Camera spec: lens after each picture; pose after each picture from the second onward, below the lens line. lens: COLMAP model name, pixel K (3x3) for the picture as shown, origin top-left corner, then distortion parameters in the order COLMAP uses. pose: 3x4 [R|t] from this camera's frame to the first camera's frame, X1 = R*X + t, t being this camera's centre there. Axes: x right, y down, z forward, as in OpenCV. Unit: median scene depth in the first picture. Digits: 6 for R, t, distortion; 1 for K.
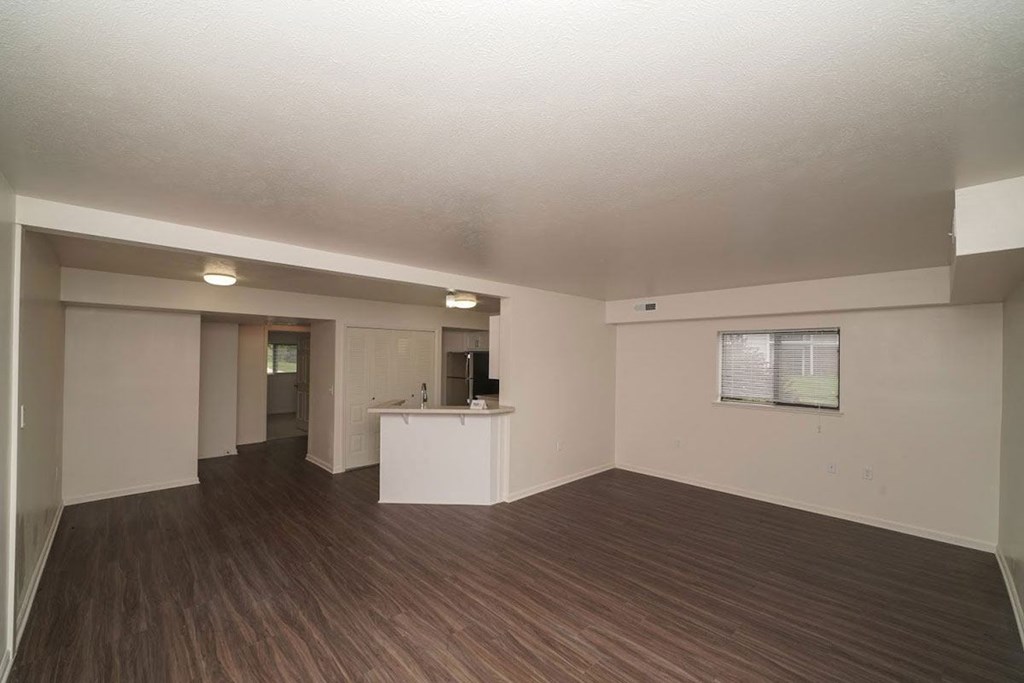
lens RADIAL K [[408.2, 0, 516.3], [0, 408.2, 357.7], [0, 0, 1]] dist [0.014692, 0.000045]
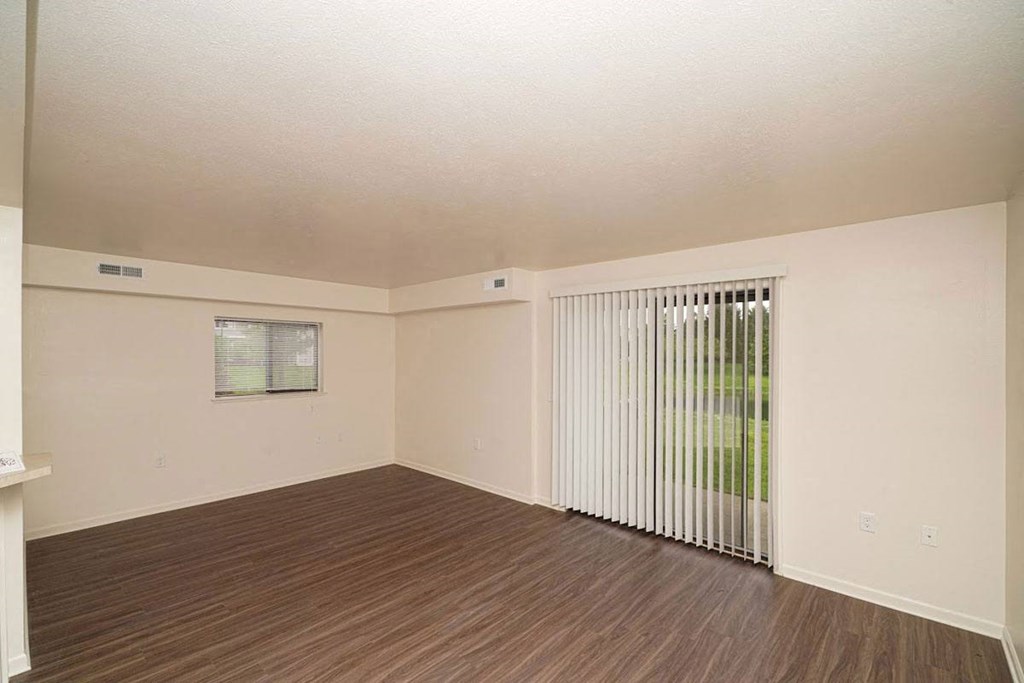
lens RADIAL K [[408.2, 0, 516.3], [0, 408.2, 357.7], [0, 0, 1]] dist [0.014692, 0.000045]
pose [[-0.020529, -0.016095, 0.999660, -0.641860], [-0.006992, 0.999848, 0.015955, 0.007950], [-0.999765, -0.006662, -0.020638, 0.650714]]
